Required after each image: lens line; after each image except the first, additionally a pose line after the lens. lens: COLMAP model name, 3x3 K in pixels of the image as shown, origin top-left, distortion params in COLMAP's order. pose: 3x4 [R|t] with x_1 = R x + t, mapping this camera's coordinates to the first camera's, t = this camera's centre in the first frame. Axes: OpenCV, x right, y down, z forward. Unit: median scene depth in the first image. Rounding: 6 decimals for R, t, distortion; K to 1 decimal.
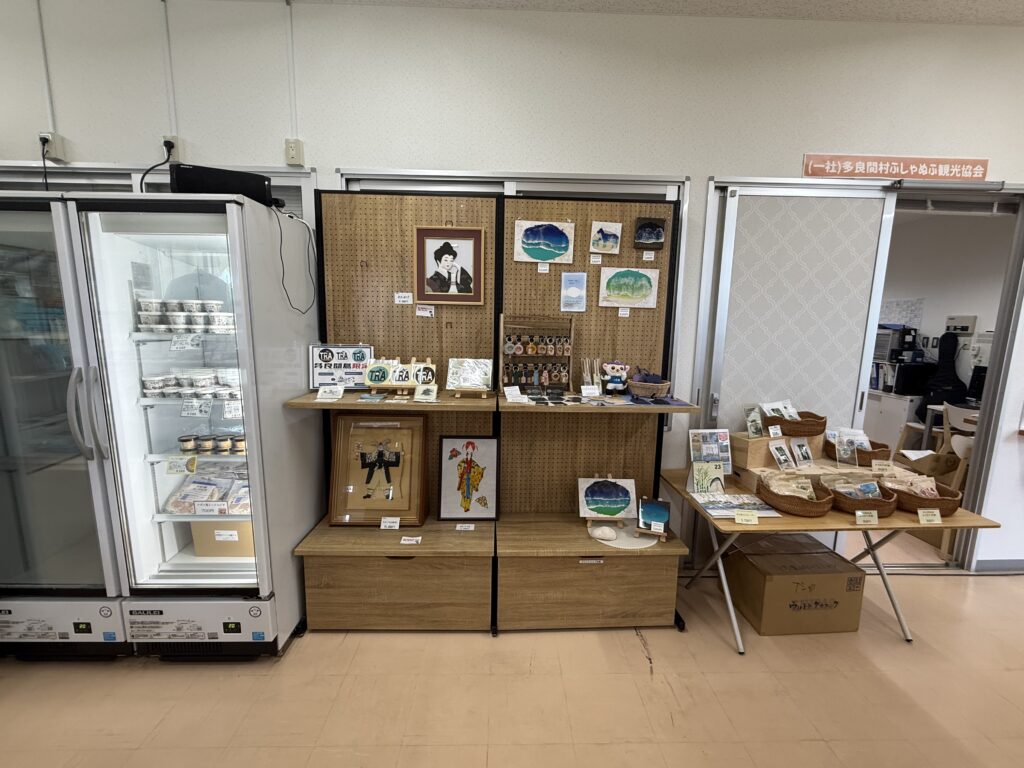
lens RADIAL K [[425.3, 0, 512.0], [0, 425.3, 384.0], [0, 0, 1]] dist [0.000365, -0.000043]
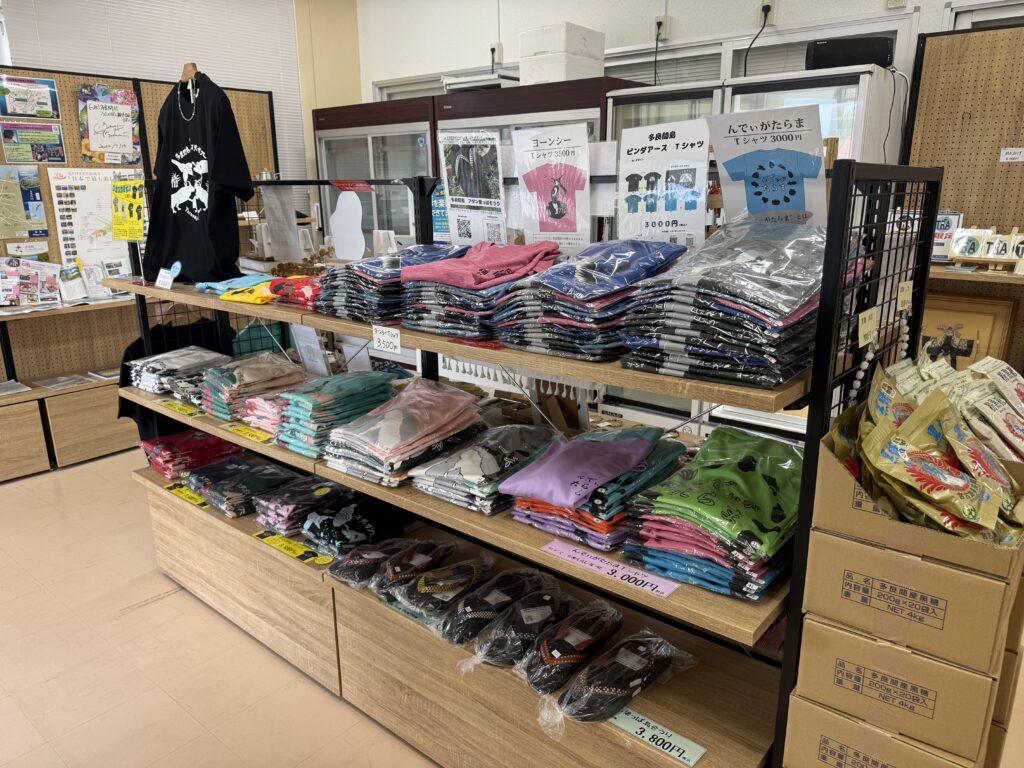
lens RADIAL K [[725.4, 0, 514.3], [0, 725.4, 387.2], [0, 0, 1]] dist [-0.003223, -0.003298]
pose [[0.757192, 0.157754, -0.633857, -0.026616], [-0.083124, 0.985780, 0.146043, 0.124012], [0.647882, -0.057894, 0.759538, -0.751914]]
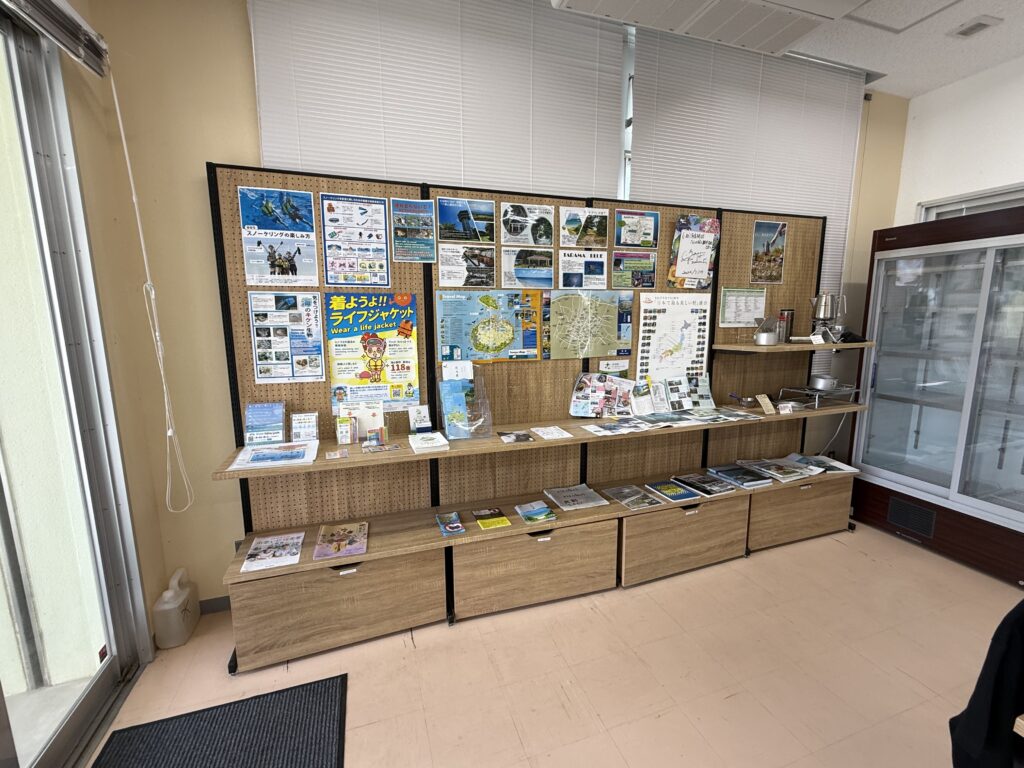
lens RADIAL K [[439.0, 0, 512.0], [0, 439.0, 384.0], [0, 0, 1]] dist [-0.000286, 0.000061]
pose [[0.299502, 0.132721, -0.944819, -1.175713], [-0.131531, 0.986566, 0.096891, 0.116629], [0.944986, 0.095254, 0.312935, -0.774441]]
